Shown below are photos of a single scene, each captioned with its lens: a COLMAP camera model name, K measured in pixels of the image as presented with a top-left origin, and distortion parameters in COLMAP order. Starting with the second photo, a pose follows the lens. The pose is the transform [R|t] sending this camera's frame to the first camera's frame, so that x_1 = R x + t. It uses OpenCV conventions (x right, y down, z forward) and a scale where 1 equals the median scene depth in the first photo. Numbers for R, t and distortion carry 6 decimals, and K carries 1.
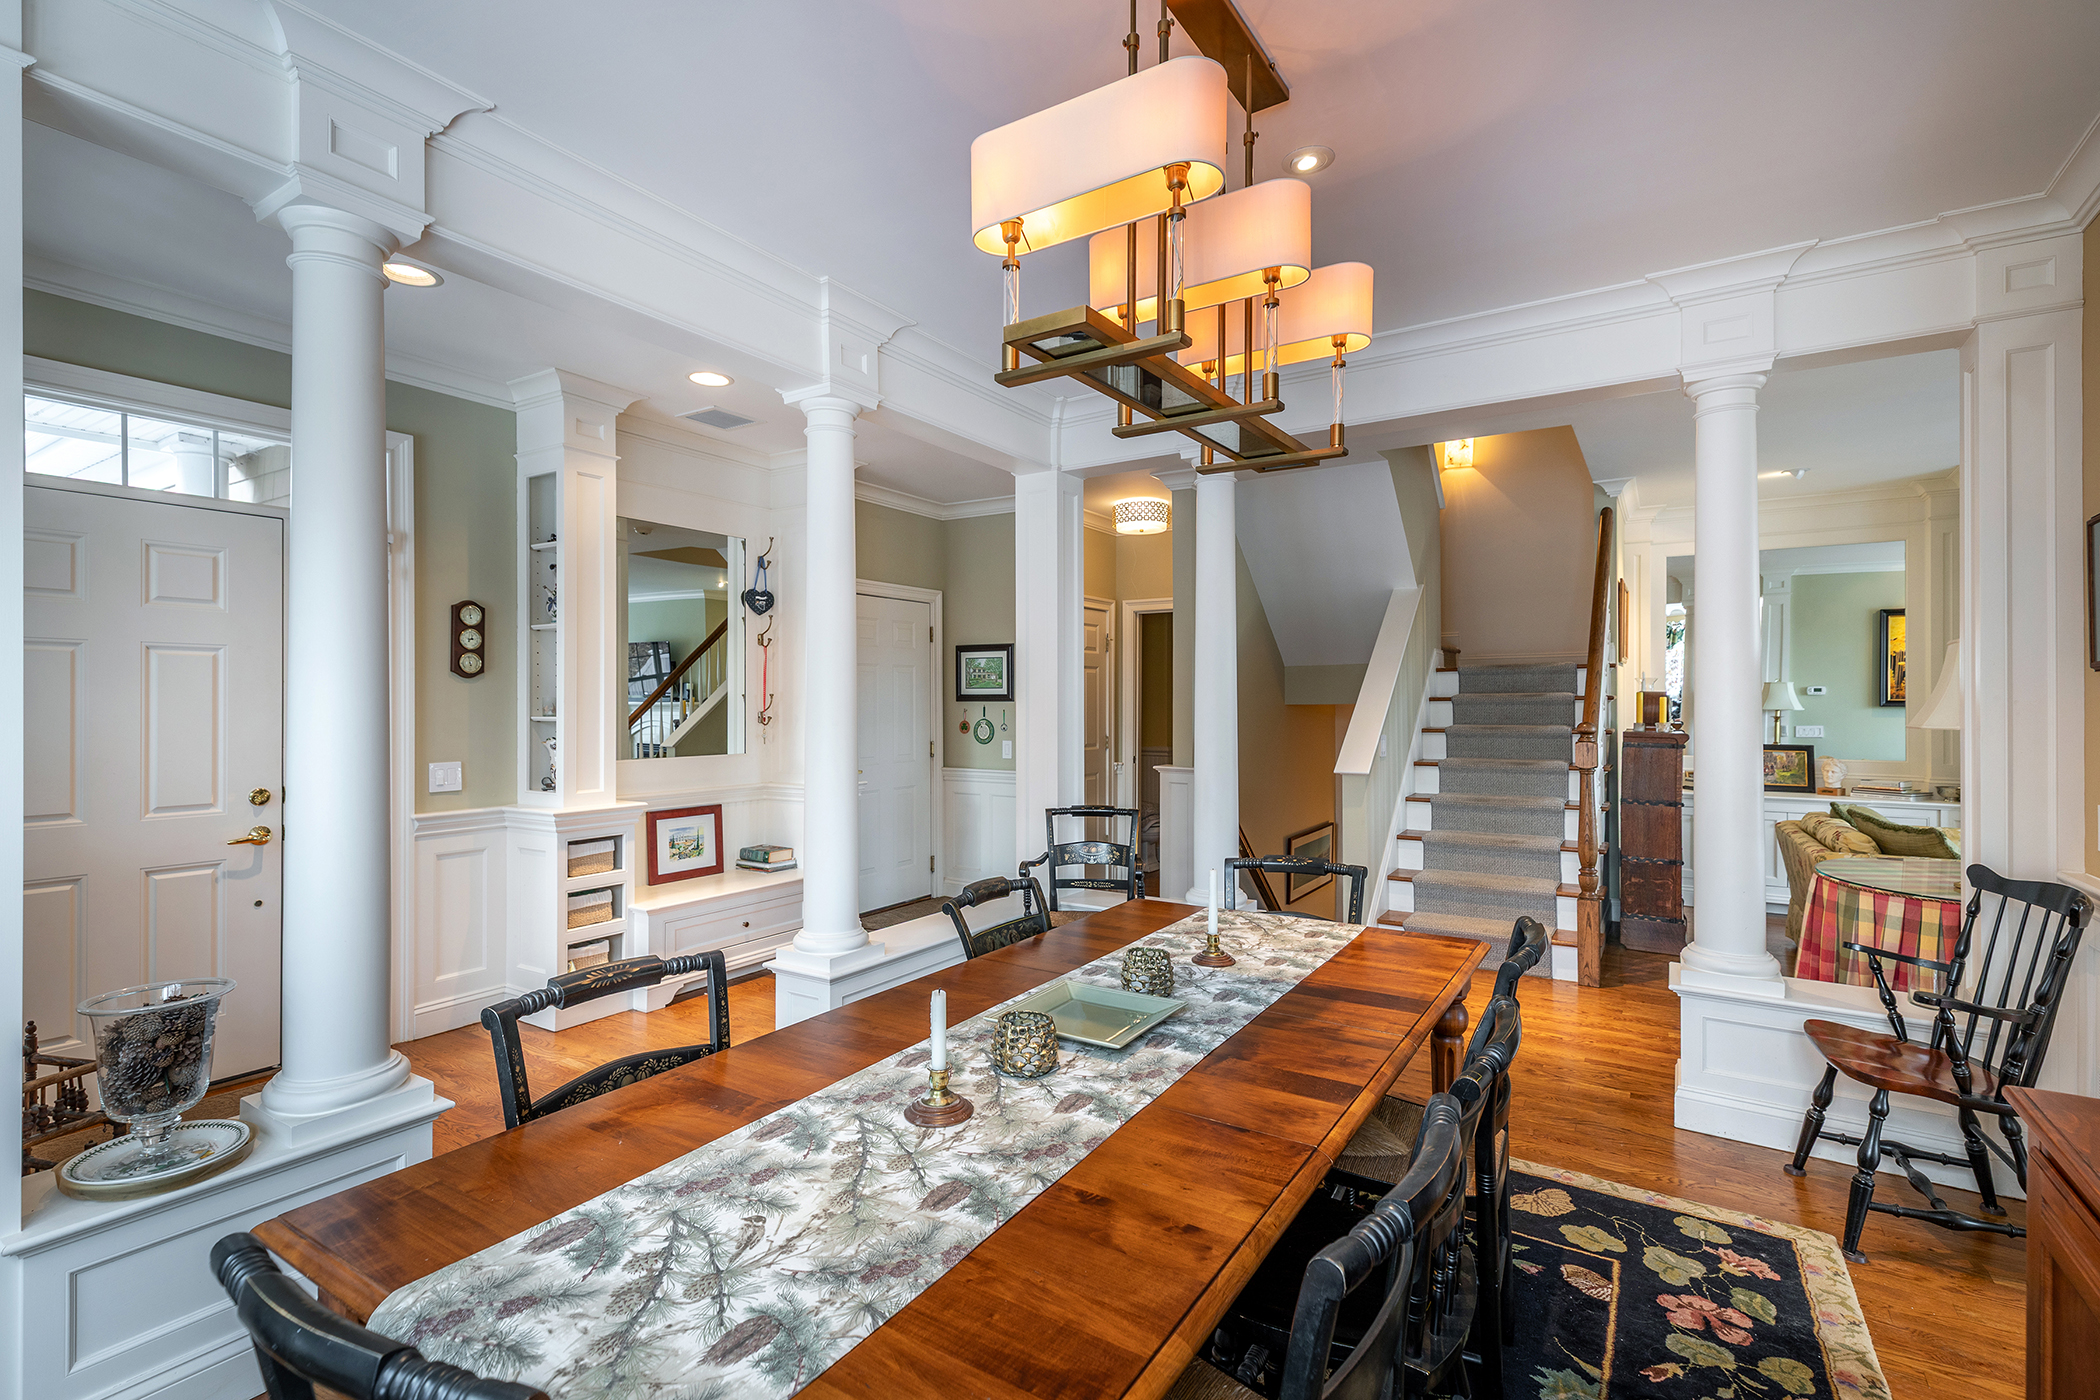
lens RADIAL K [[991.6, 0, 1050.0], [0, 991.6, 700.0], [0, 0, 1]] dist [0.038373, -0.011680]
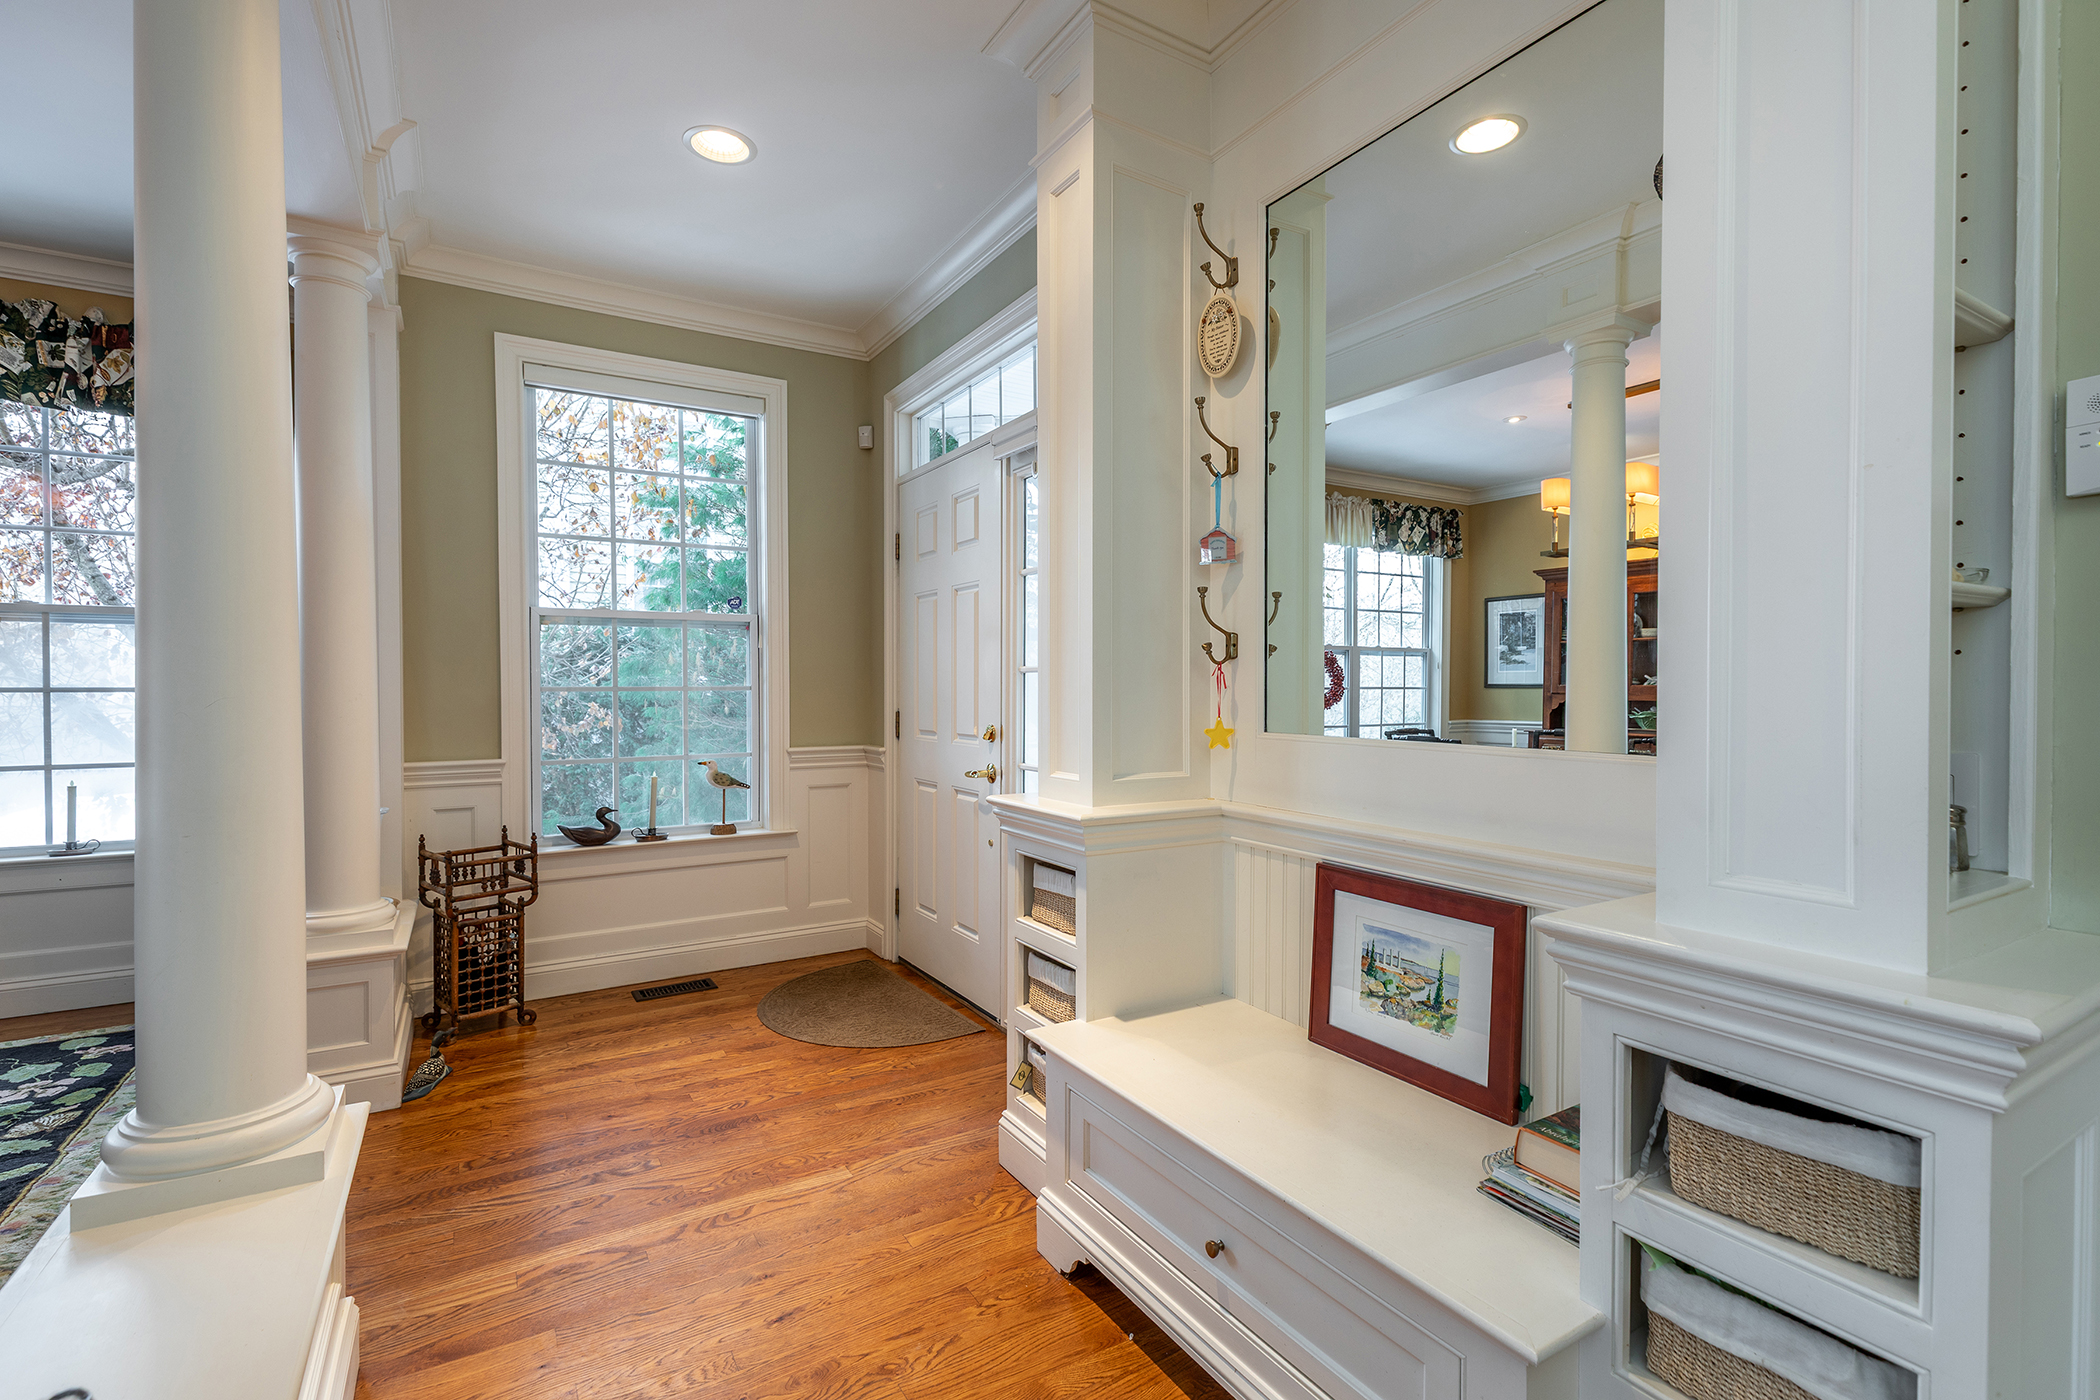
lens RADIAL K [[935.6, 0, 1083.3], [0, 935.6, 698.9], [0, 0, 1]] dist [-0.000412, -0.000608]
pose [[-0.414527, 0.010368, -0.909978, -0.008484], [0.001494, 0.999942, 0.010712, 0.046276], [0.910036, 0.003081, -0.414518, 1.263382]]
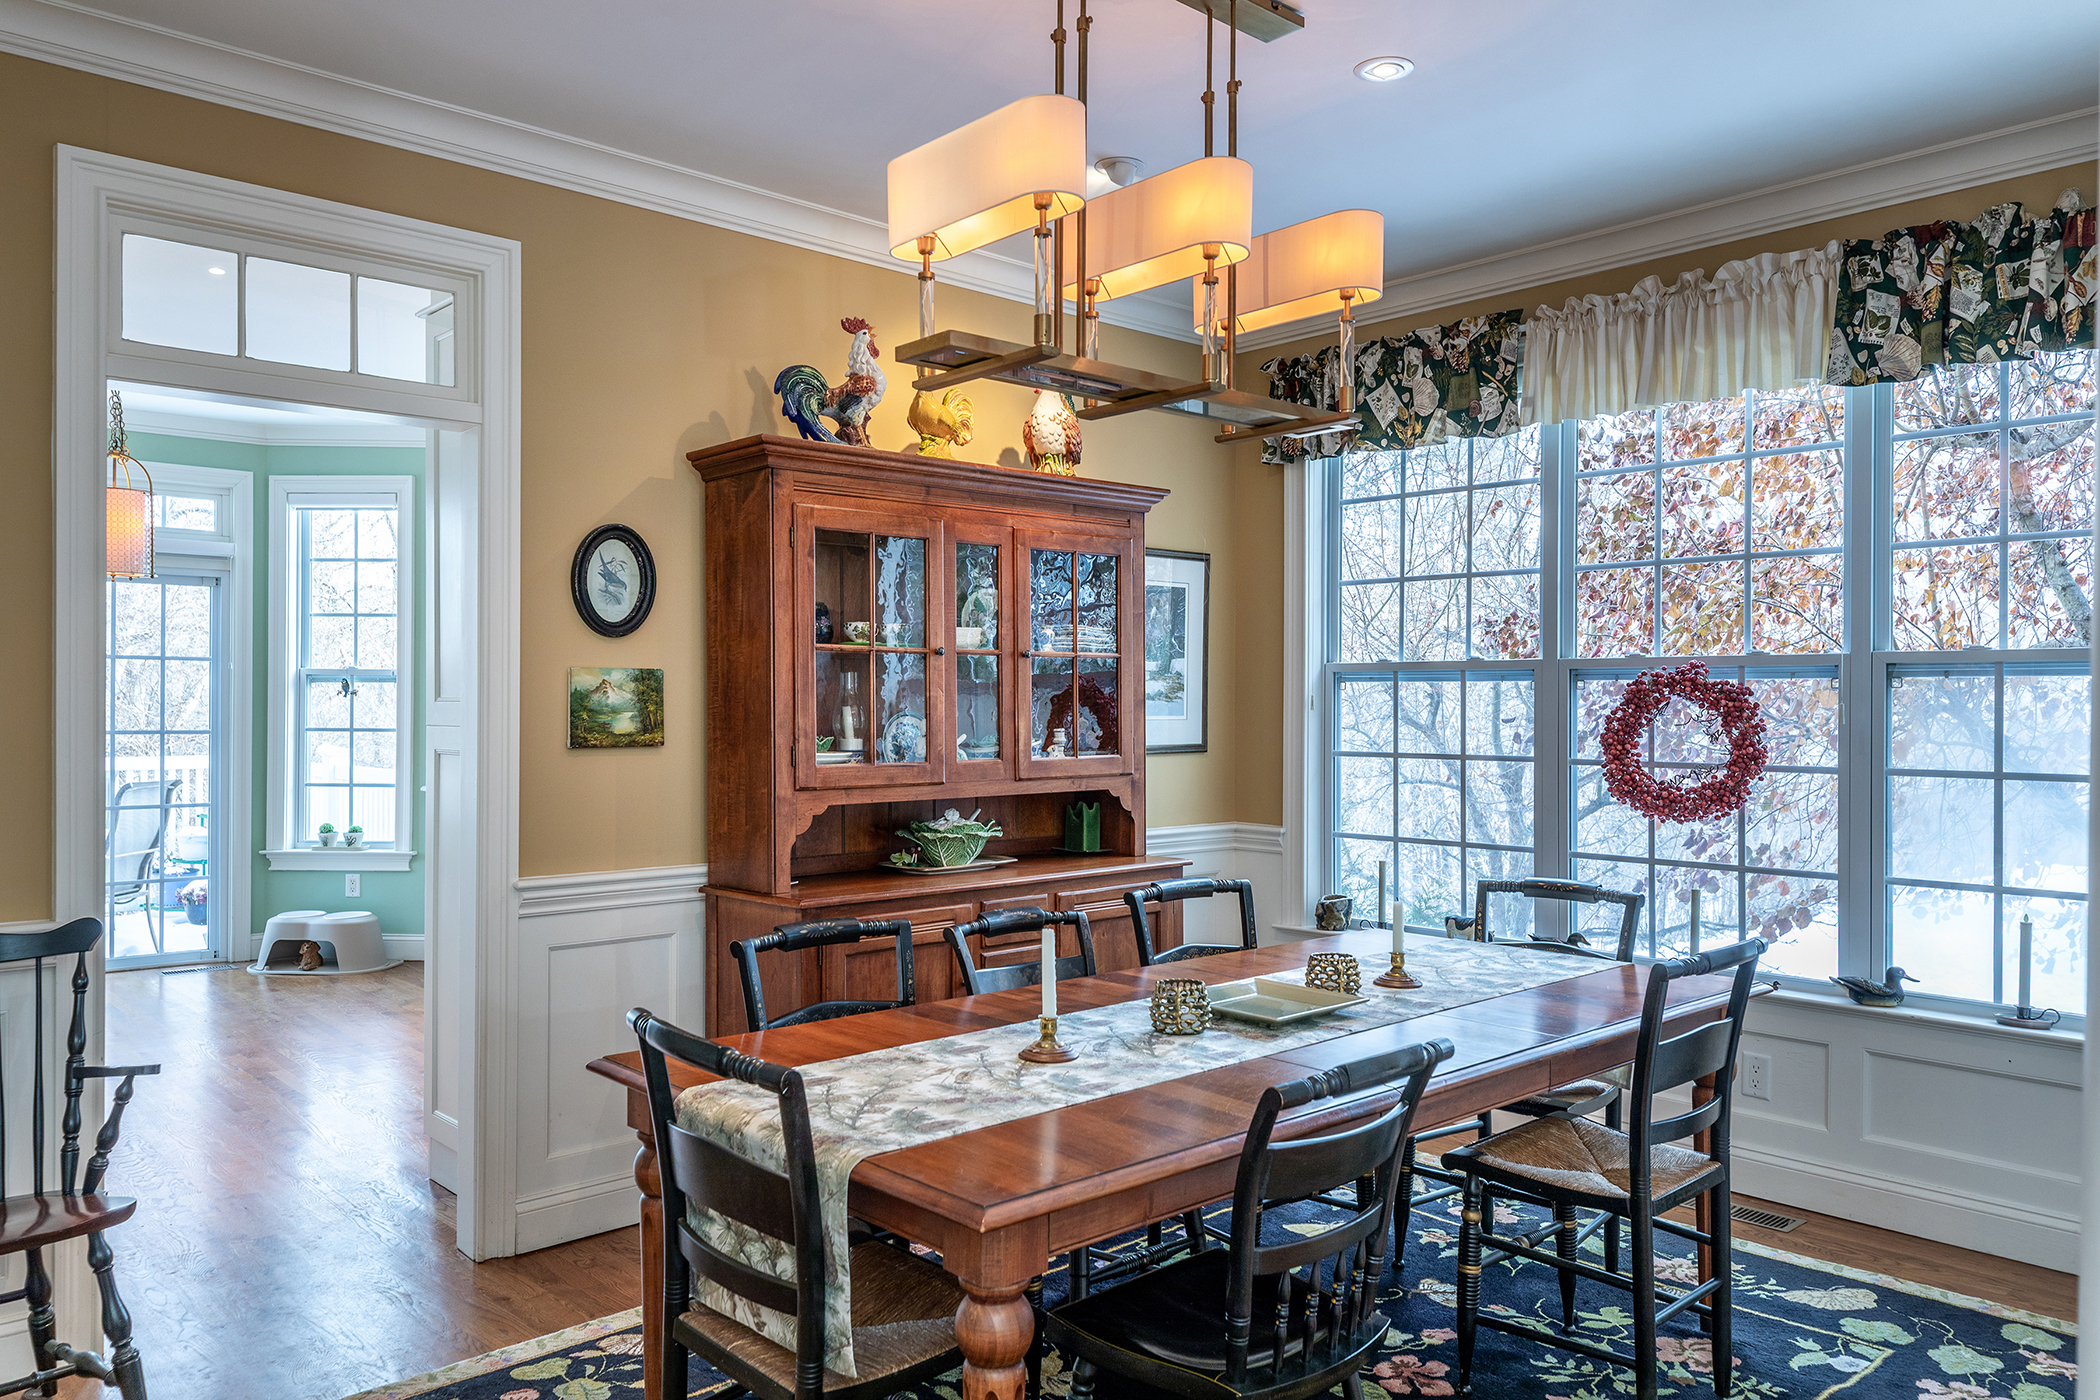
lens RADIAL K [[1512.7, 0, 1050.8], [0, 1512.7, 707.6], [0, 0, 1]] dist [0.035463, -0.023920]
pose [[-0.966277, -0.005682, 0.257443, -0.065335], [-0.004785, 0.999980, 0.004109, 0.003787], [-0.257461, 0.002739, -0.966285, 1.122944]]
